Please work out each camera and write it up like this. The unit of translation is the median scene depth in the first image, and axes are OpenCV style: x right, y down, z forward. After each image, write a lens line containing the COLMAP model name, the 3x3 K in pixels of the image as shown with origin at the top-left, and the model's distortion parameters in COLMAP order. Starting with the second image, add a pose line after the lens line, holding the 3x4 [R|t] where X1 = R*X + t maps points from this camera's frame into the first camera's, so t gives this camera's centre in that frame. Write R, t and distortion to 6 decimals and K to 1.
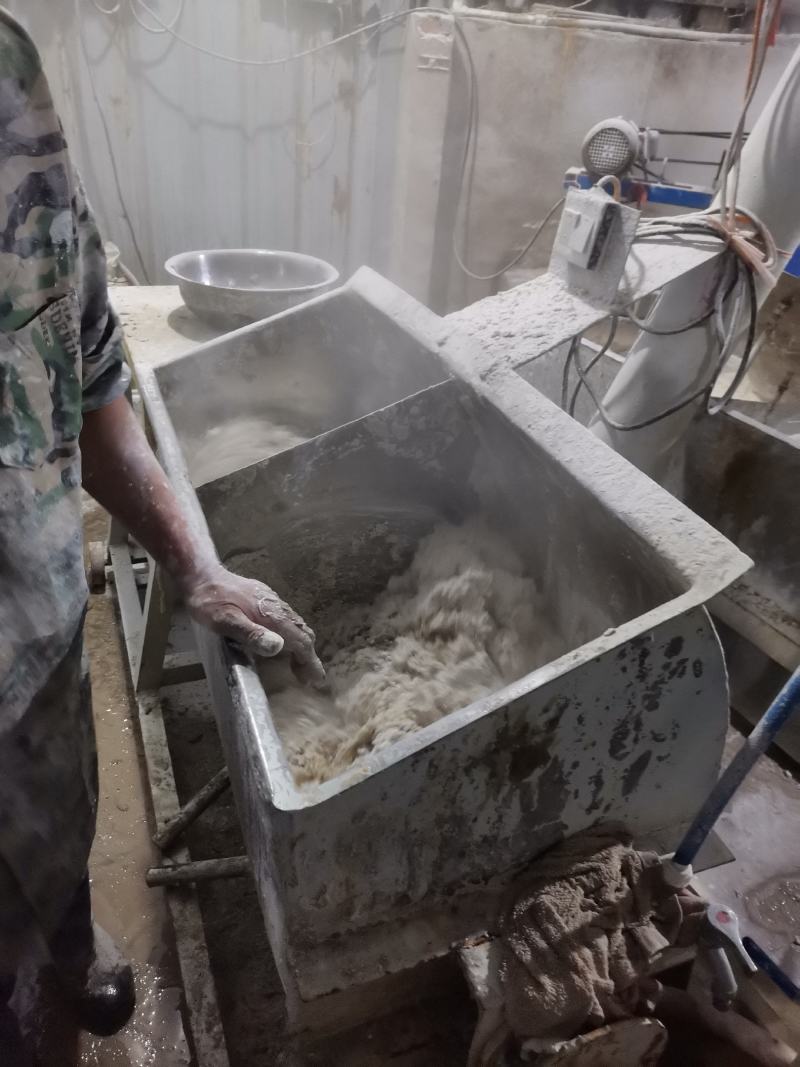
lens RADIAL K [[803.8, 0, 400.0], [0, 803.8, 533.5], [0, 0, 1]] dist [0.109864, -0.158474]
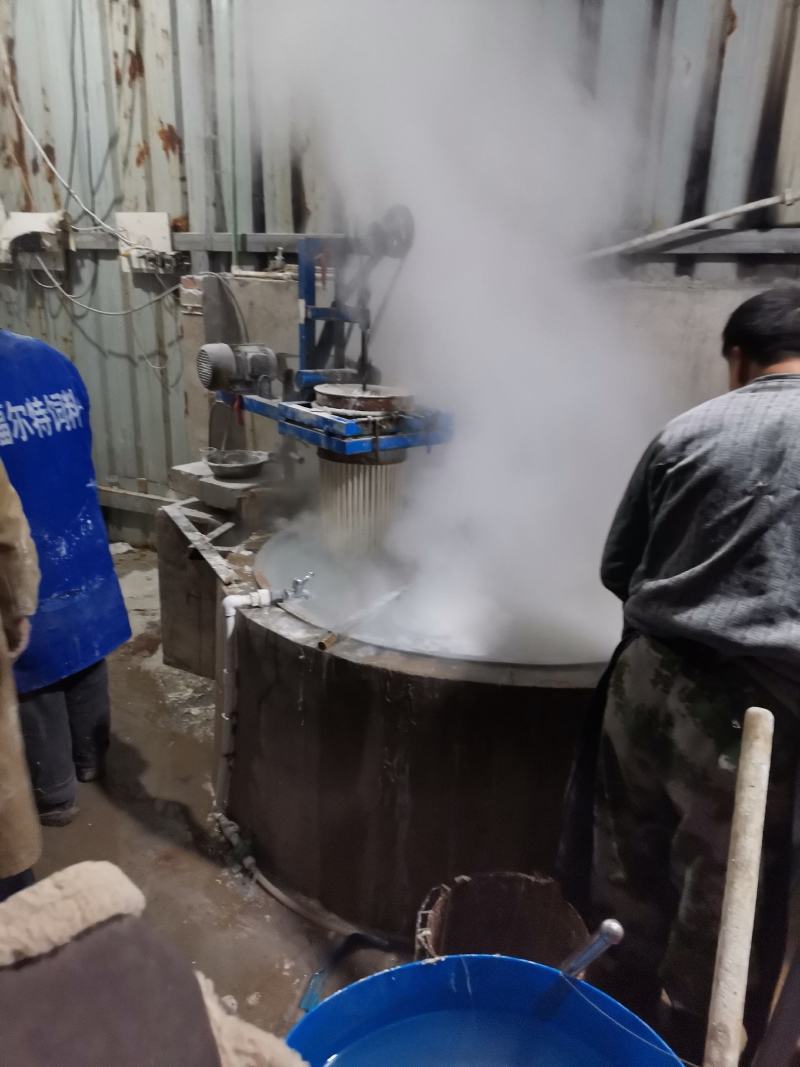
lens RADIAL K [[803.8, 0, 400.0], [0, 803.8, 533.5], [0, 0, 1]] dist [0.109864, -0.158474]
pose [[0.810096, 0.120754, -0.573727, 1.043732], [-0.279531, 0.939729, -0.196907, -0.072370], [0.515371, 0.319888, 0.795025, 0.241415]]
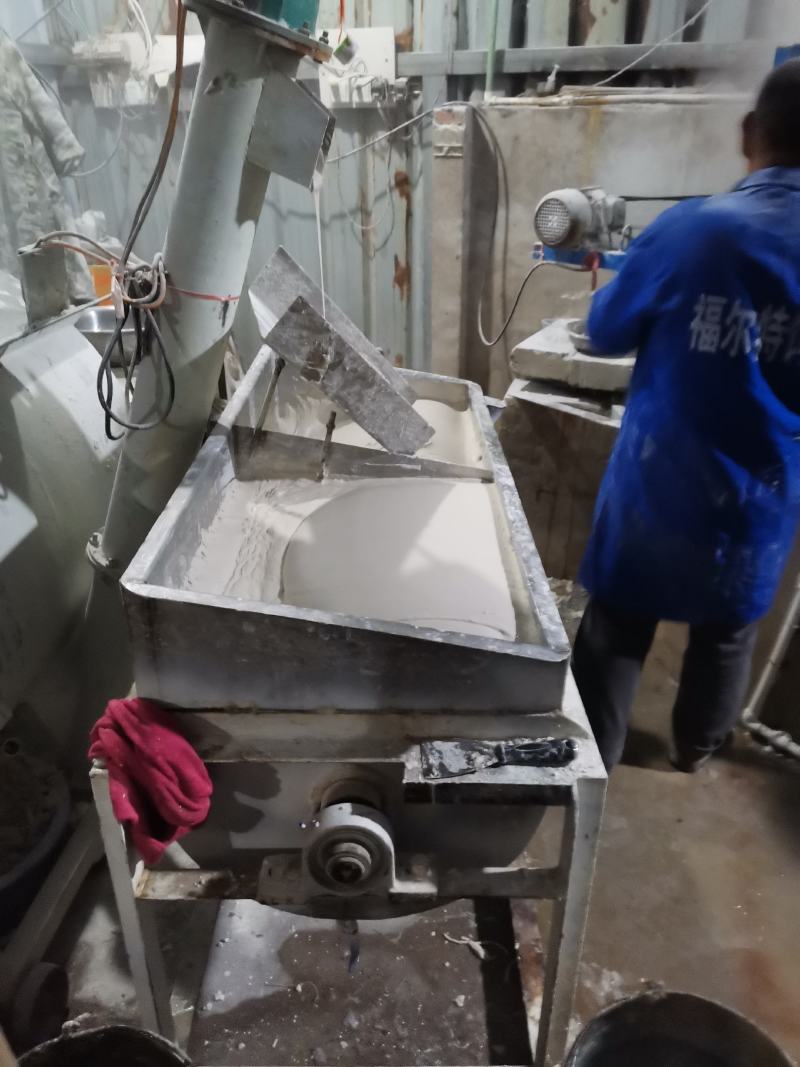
lens RADIAL K [[803.8, 0, 400.0], [0, 803.8, 533.5], [0, 0, 1]] dist [0.109864, -0.158474]
pose [[0.888888, 0.125521, -0.440594, 0.503114], [-0.167871, 0.984082, -0.058319, 0.003058], [0.426260, 0.125802, 0.895810, 0.056539]]
